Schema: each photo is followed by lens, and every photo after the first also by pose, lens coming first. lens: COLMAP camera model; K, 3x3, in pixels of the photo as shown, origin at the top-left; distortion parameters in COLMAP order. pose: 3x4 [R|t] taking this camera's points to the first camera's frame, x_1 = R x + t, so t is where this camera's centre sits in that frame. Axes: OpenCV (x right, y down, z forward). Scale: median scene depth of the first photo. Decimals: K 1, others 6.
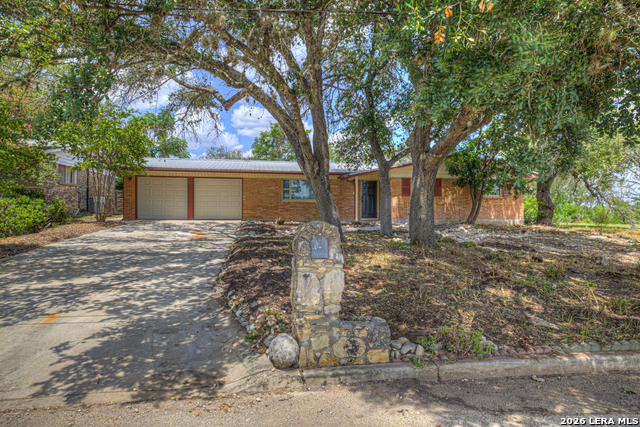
lens RADIAL K [[364.0, 0, 317.5], [0, 364.0, 211.3], [0, 0, 1]] dist [-0.000091, 0.009189]
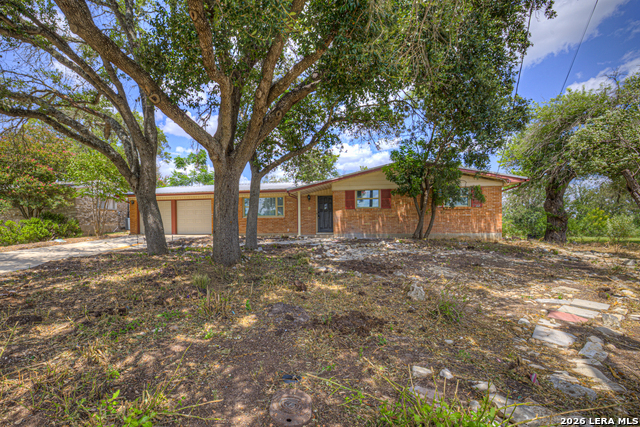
lens RADIAL K [[299.4, 0, 293.5], [0, 299.4, 227.0], [0, 0, 1]] dist [-0.027757, 0.001405]
pose [[0.931618, -0.012243, -0.363232, 0.388166], [0.010313, 0.999921, -0.007252, 0.008843], [0.363292, 0.003011, 0.931671, 0.212539]]
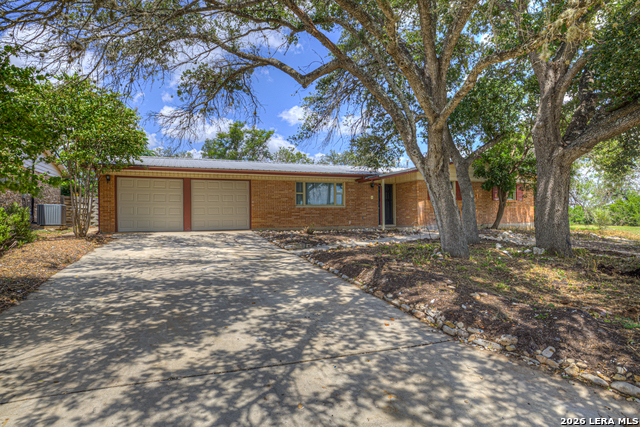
lens RADIAL K [[364.0, 0, 319.4], [0, 364.0, 214.8], [0, 0, 1]] dist [-0.000091, 0.009189]
pose [[0.976452, -0.014752, 0.215229, -0.236928], [0.017057, 0.999815, -0.008859, -0.001214], [-0.215058, 0.012321, 0.976524, 0.149114]]
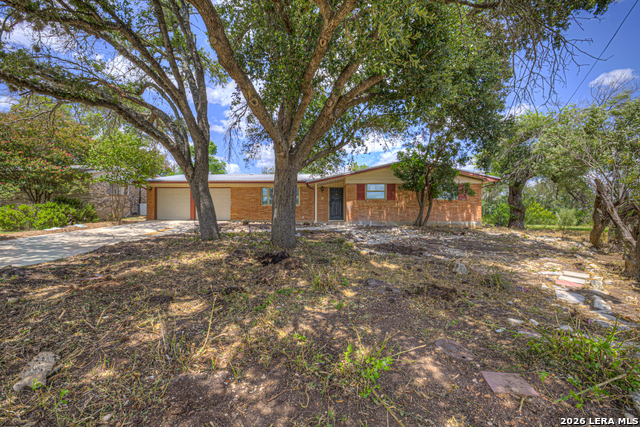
lens RADIAL K [[275.9, 0, 317.0], [0, 275.9, 209.4], [0, 0, 1]] dist [-0.037505, 0.012555]
pose [[0.975769, -0.004745, -0.218752, 0.295926], [-0.000501, 0.999714, -0.023919, 0.006651], [0.218802, 0.023449, 0.975487, 0.152306]]
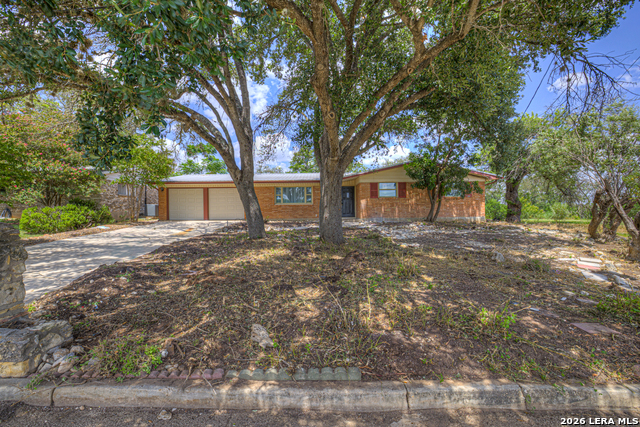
lens RADIAL K [[275.9, 0, 322.2], [0, 275.9, 211.0], [0, 0, 1]] dist [-0.037505, 0.012555]
pose [[0.986355, -0.016523, -0.163802, 0.222616], [0.015316, 0.999845, -0.008628, 0.004463], [0.163919, 0.006002, 0.986456, 0.099609]]
